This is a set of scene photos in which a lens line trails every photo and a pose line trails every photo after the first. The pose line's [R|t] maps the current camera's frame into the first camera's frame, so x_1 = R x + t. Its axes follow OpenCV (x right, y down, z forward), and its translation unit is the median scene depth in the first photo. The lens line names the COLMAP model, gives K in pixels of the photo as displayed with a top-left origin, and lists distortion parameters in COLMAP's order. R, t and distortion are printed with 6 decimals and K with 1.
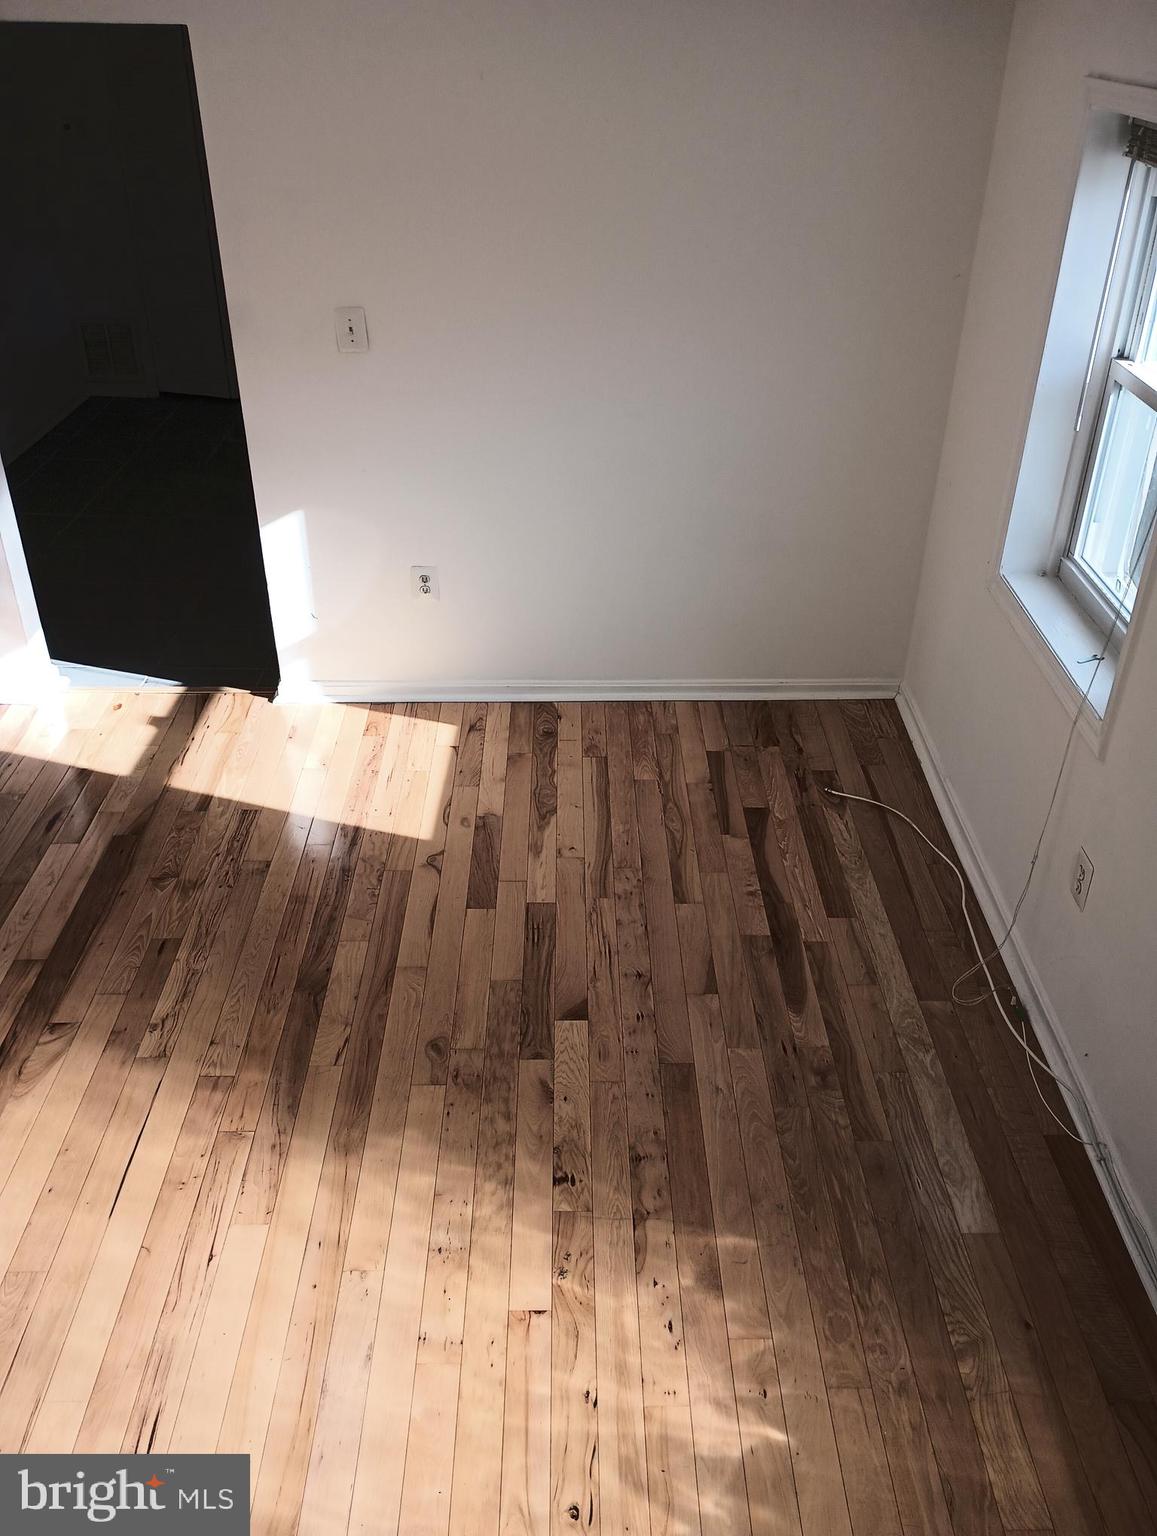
lens RADIAL K [[1269.3, 0, 574.6], [0, 1269.3, 774.9], [0, 0, 1]] dist [0.056108, -0.052938]
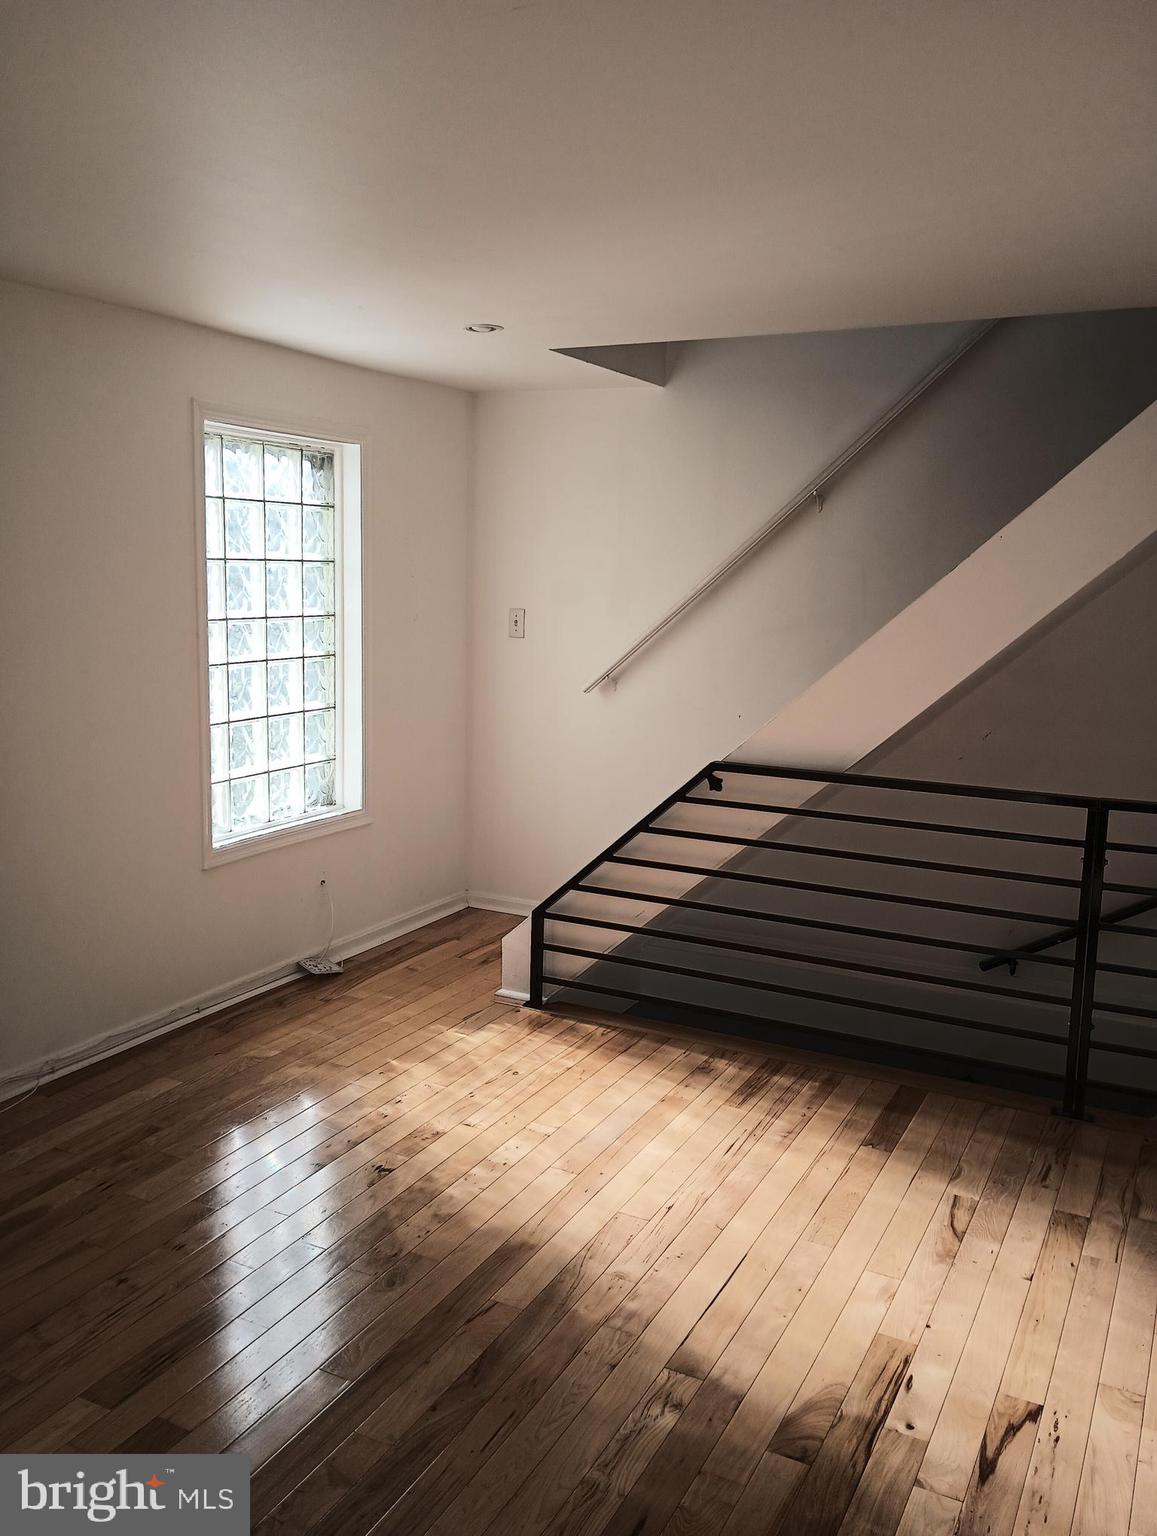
lens RADIAL K [[1269.3, 0, 593.2], [0, 1269.3, 767.3], [0, 0, 1]] dist [0.056108, -0.052938]
pose [[-0.887368, -0.102316, 0.449566, -0.569871], [0.214588, 0.771370, 0.599116, -0.540651], [-0.408081, 0.628108, -0.662533, 1.245663]]
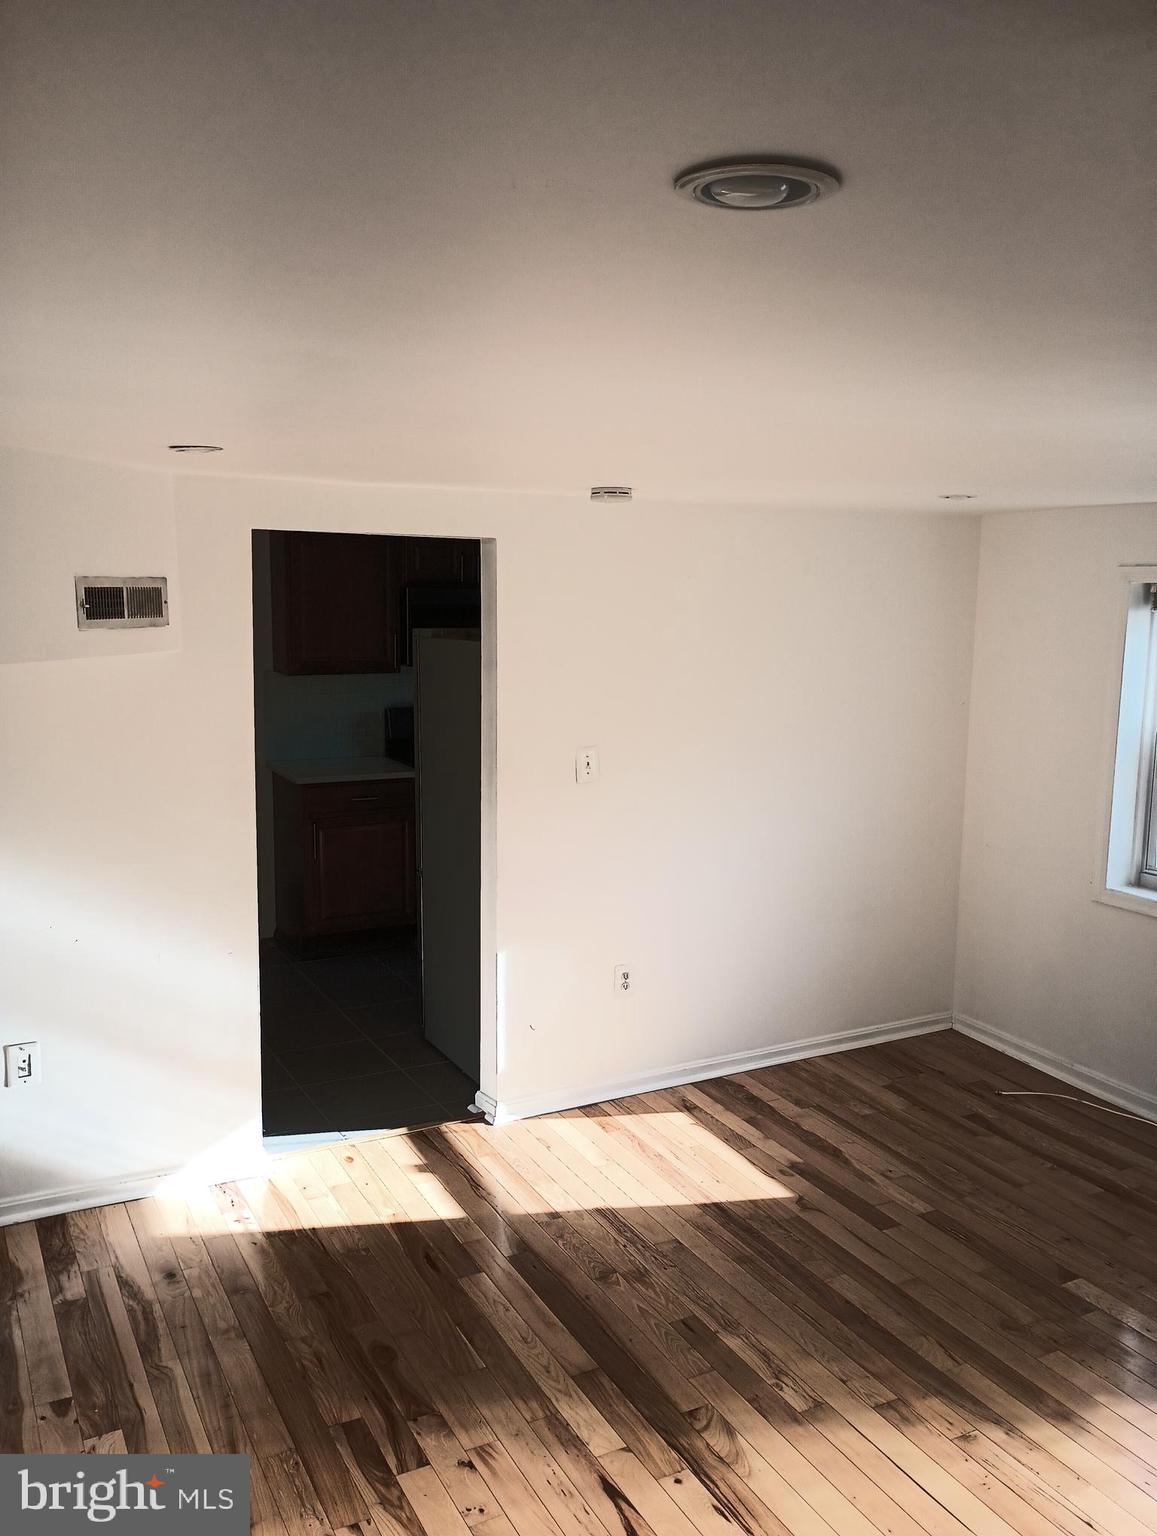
lens RADIAL K [[1269.3, 0, 577.5], [0, 1269.3, 774.2], [0, 0, 1]] dist [0.056108, -0.052938]
pose [[0.889655, -0.064631, 0.452037, -0.860625], [0.235113, 0.913464, -0.332122, 0.056576], [-0.391454, 0.401754, 0.827863, 0.045269]]
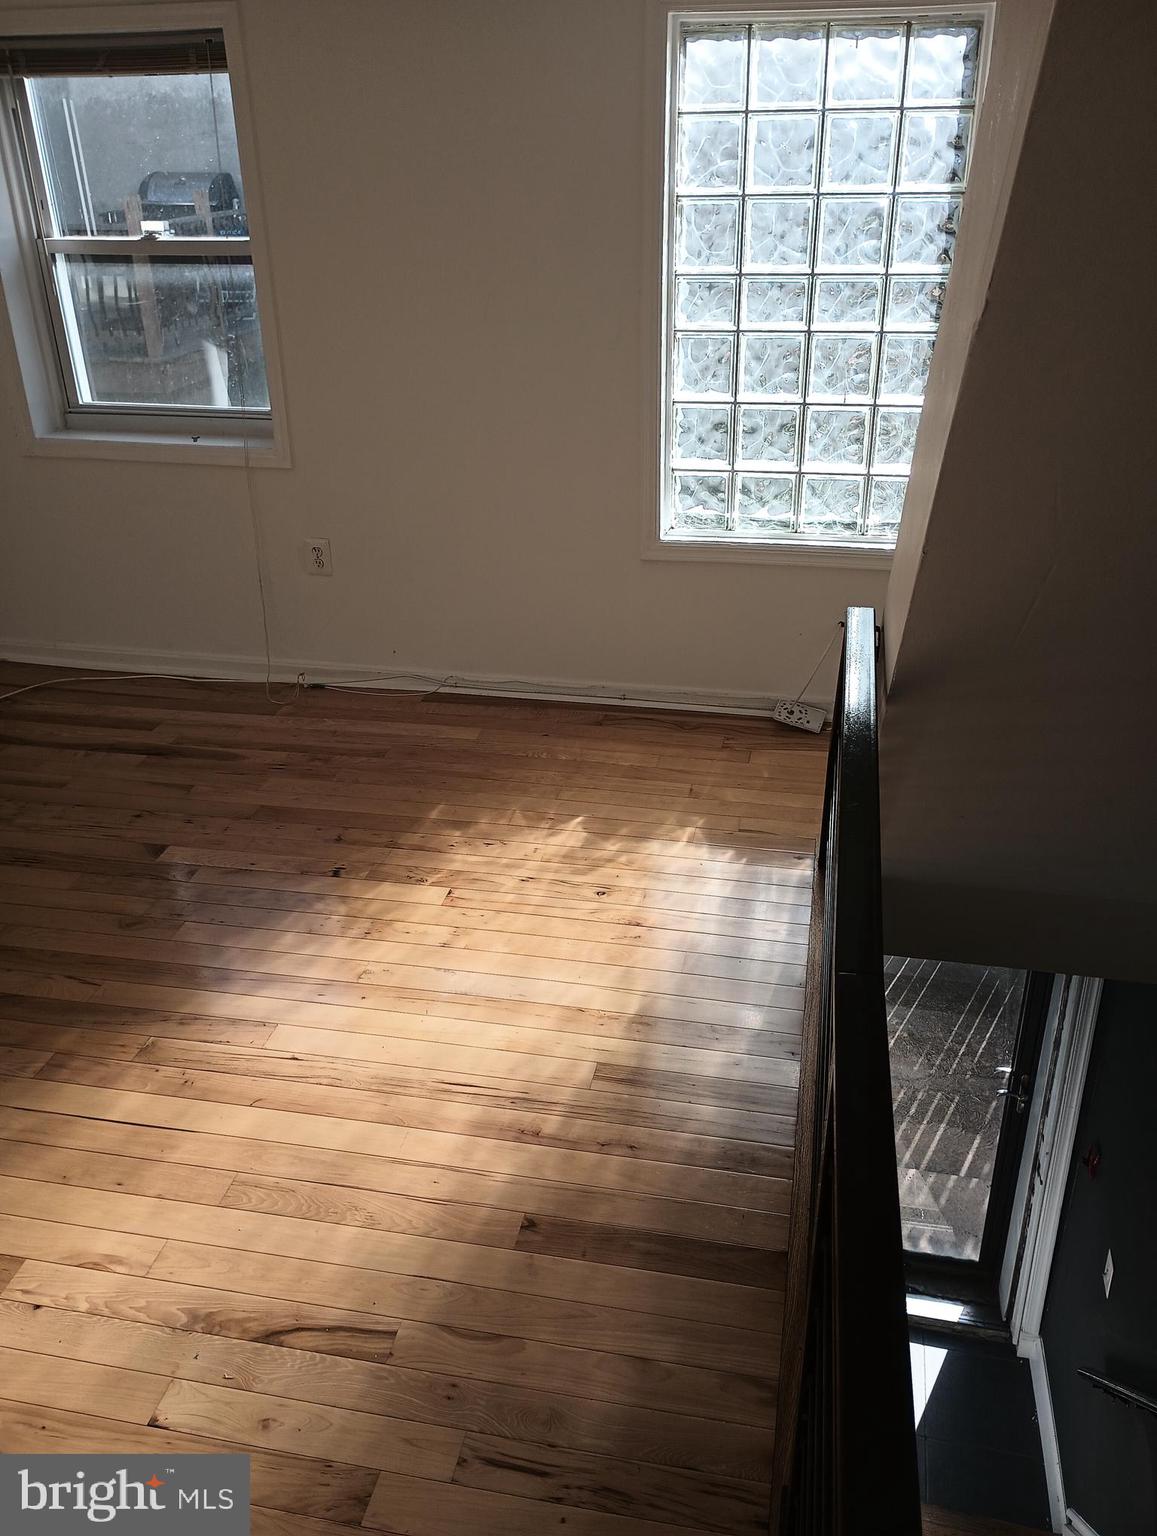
lens RADIAL K [[1269.3, 0, 579.9], [0, 1269.3, 780.5], [0, 0, 1]] dist [0.056108, -0.052938]
pose [[0.215201, -0.461503, 0.860641, -0.810110], [0.527363, 0.796661, 0.295330, 0.011100], [-0.821935, 0.390315, 0.414822, 0.232396]]
